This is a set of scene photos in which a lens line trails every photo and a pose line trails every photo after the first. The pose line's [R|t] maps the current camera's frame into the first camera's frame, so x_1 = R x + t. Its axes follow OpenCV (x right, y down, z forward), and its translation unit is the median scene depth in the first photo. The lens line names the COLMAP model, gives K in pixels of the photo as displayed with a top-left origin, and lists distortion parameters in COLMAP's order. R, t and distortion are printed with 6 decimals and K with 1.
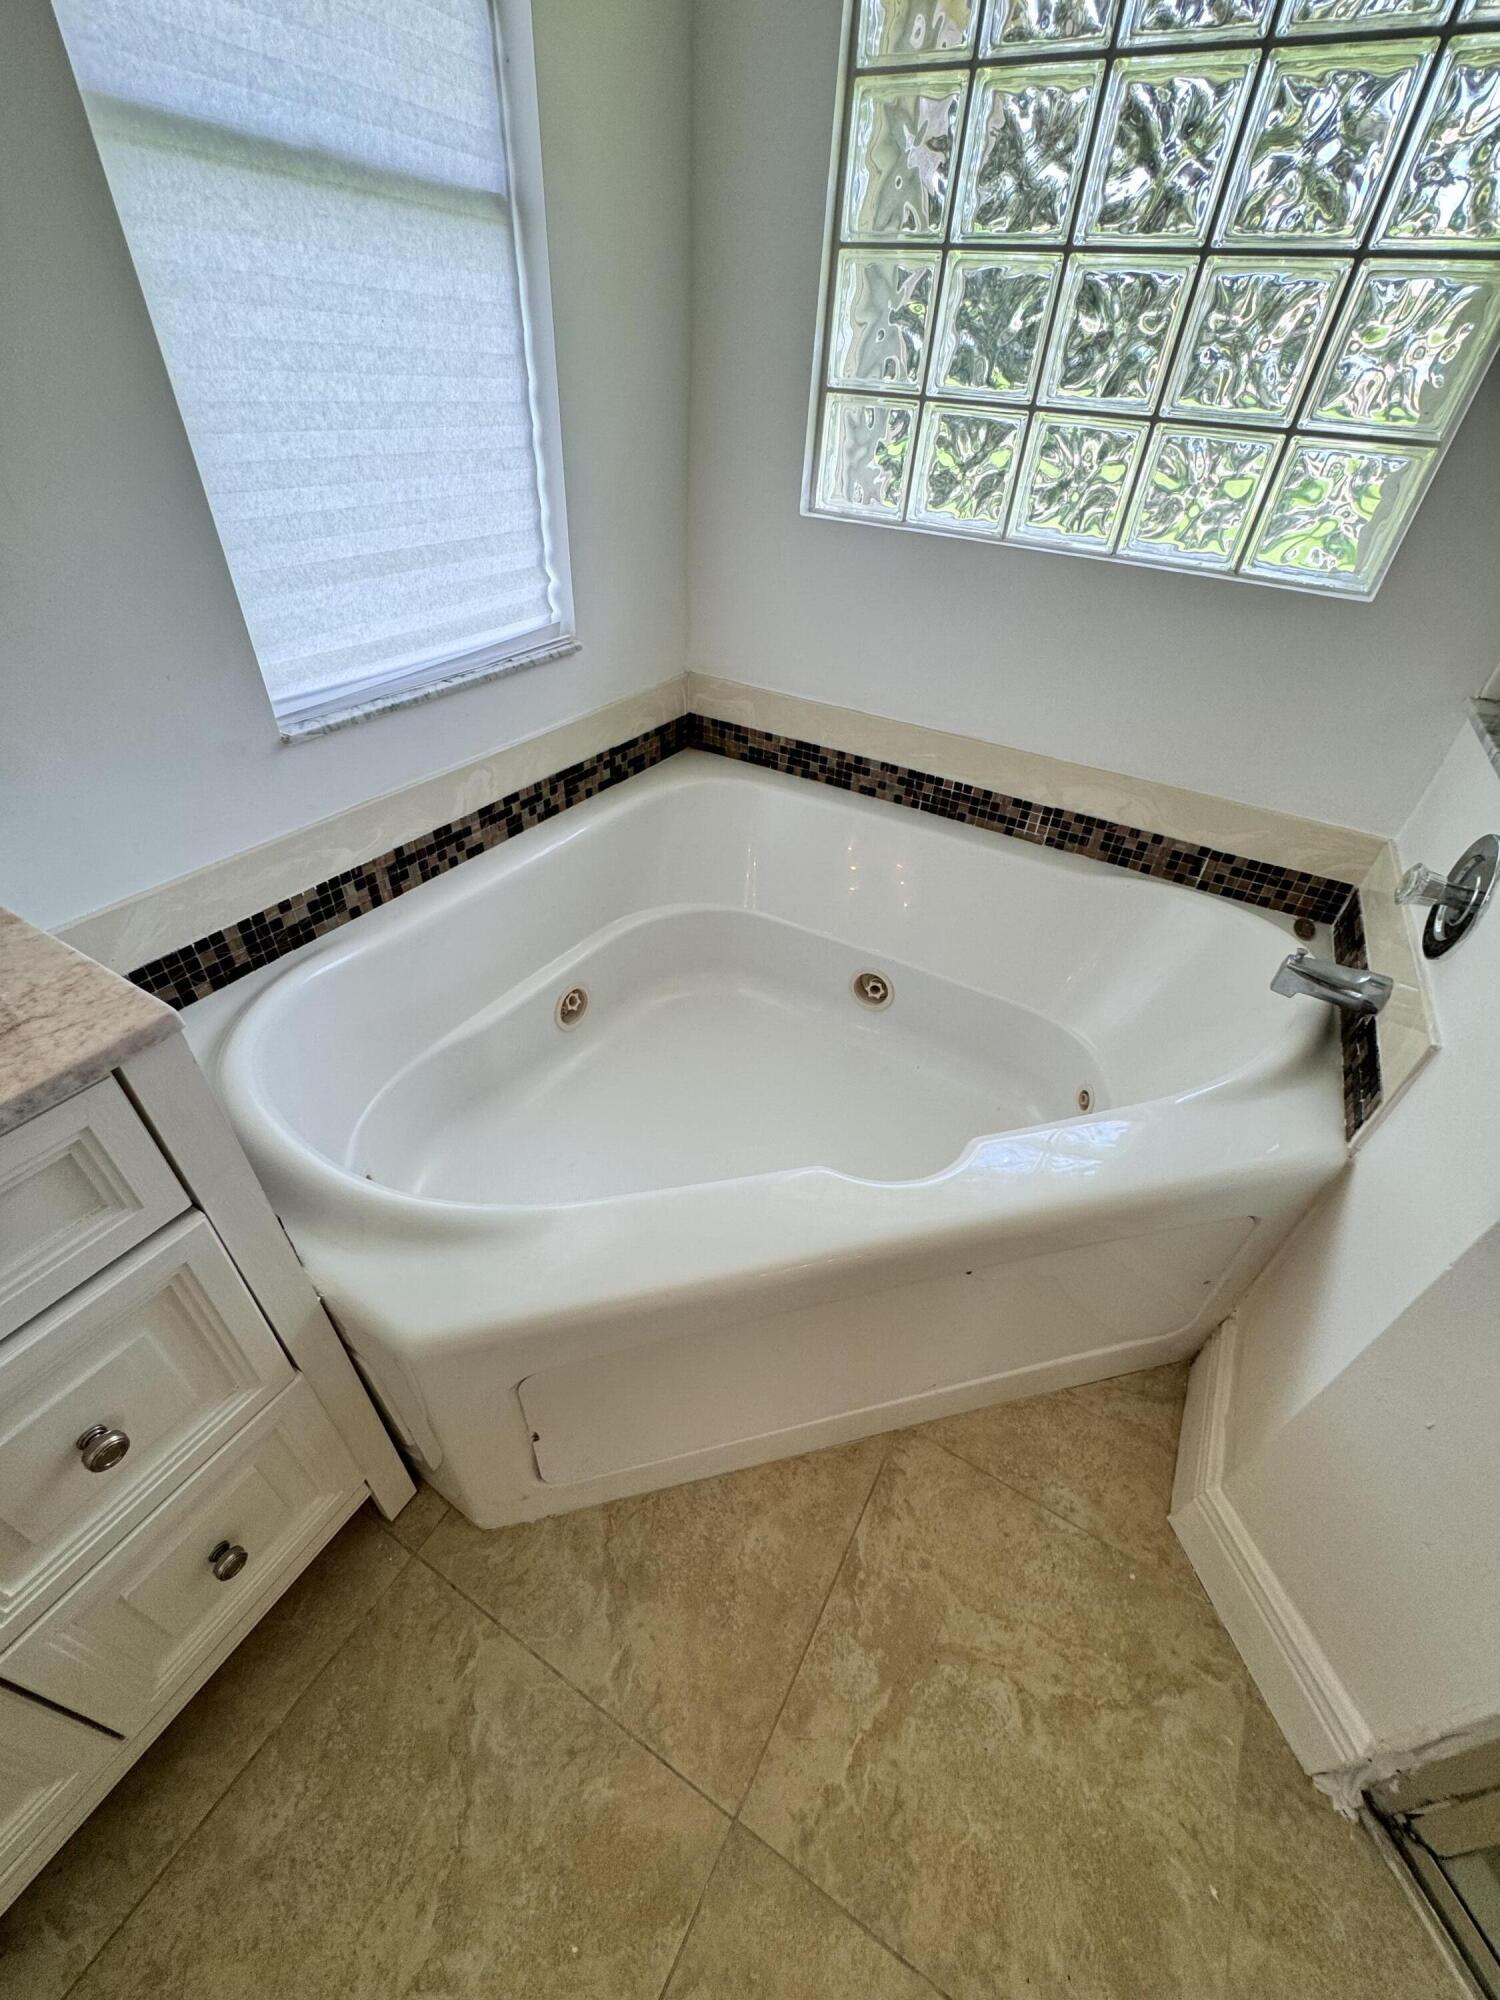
lens RADIAL K [[798.8, 0, 750.4], [0, 798.8, 996.7], [0, 0, 1]] dist [-0.000754, 0.000567]
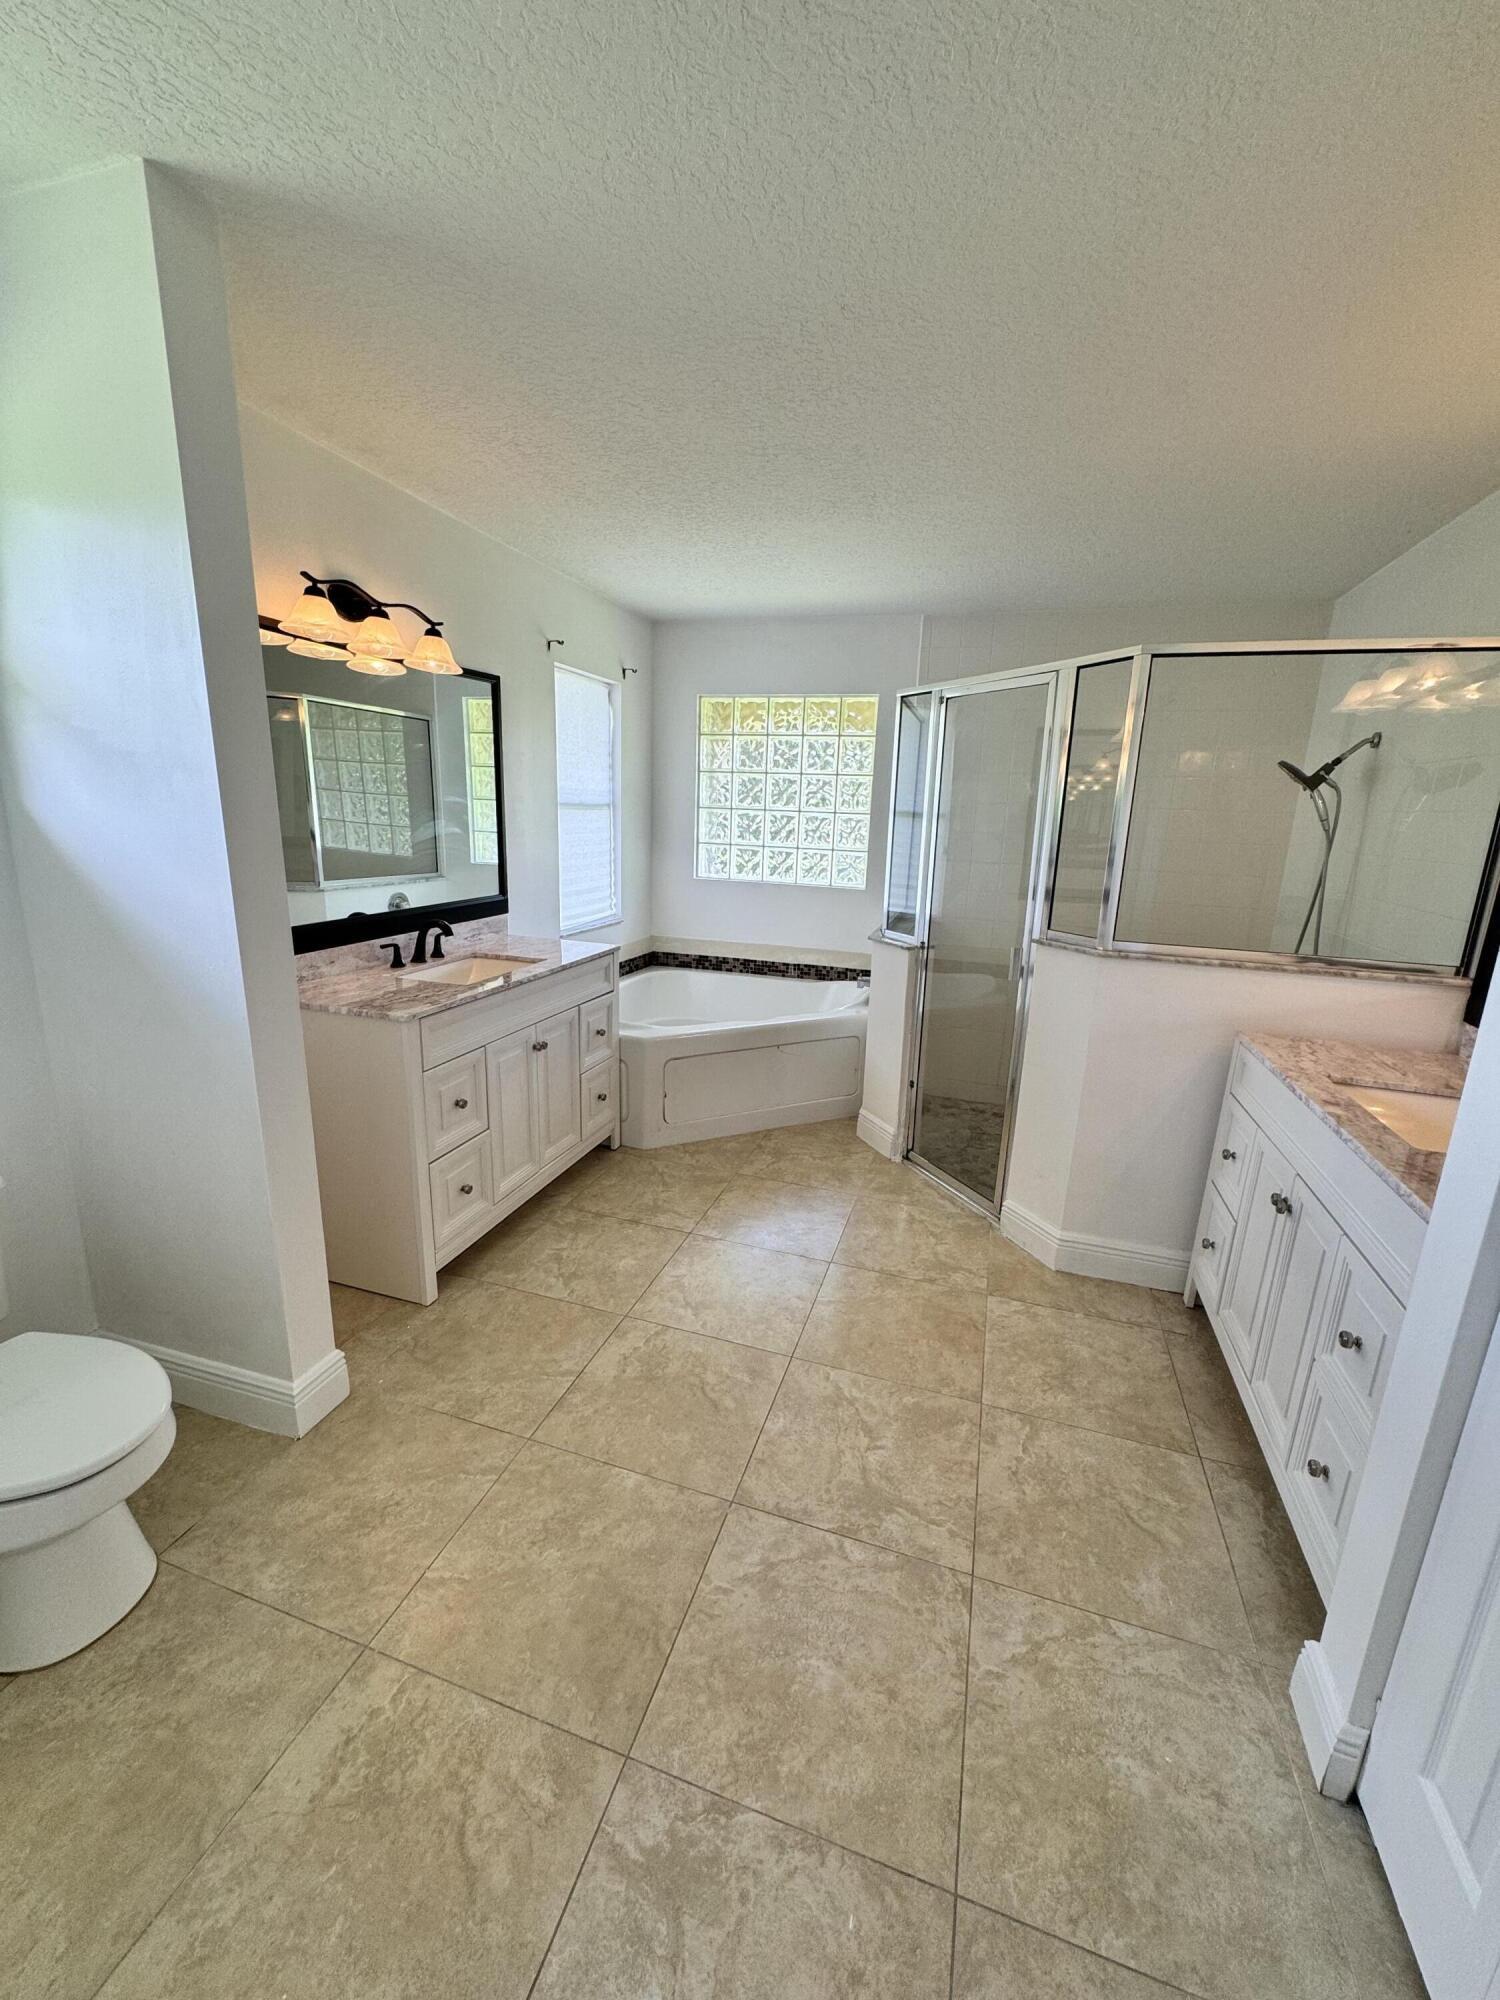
lens RADIAL K [[798.8, 0, 760.0], [0, 798.8, 997.8], [0, 0, 1]] dist [-0.000754, 0.000567]
pose [[0.975094, -0.073743, 0.209172, -0.345188], [0.153849, 0.904207, -0.398422, 0.990708], [-0.159754, 0.420680, 0.893032, -1.458750]]
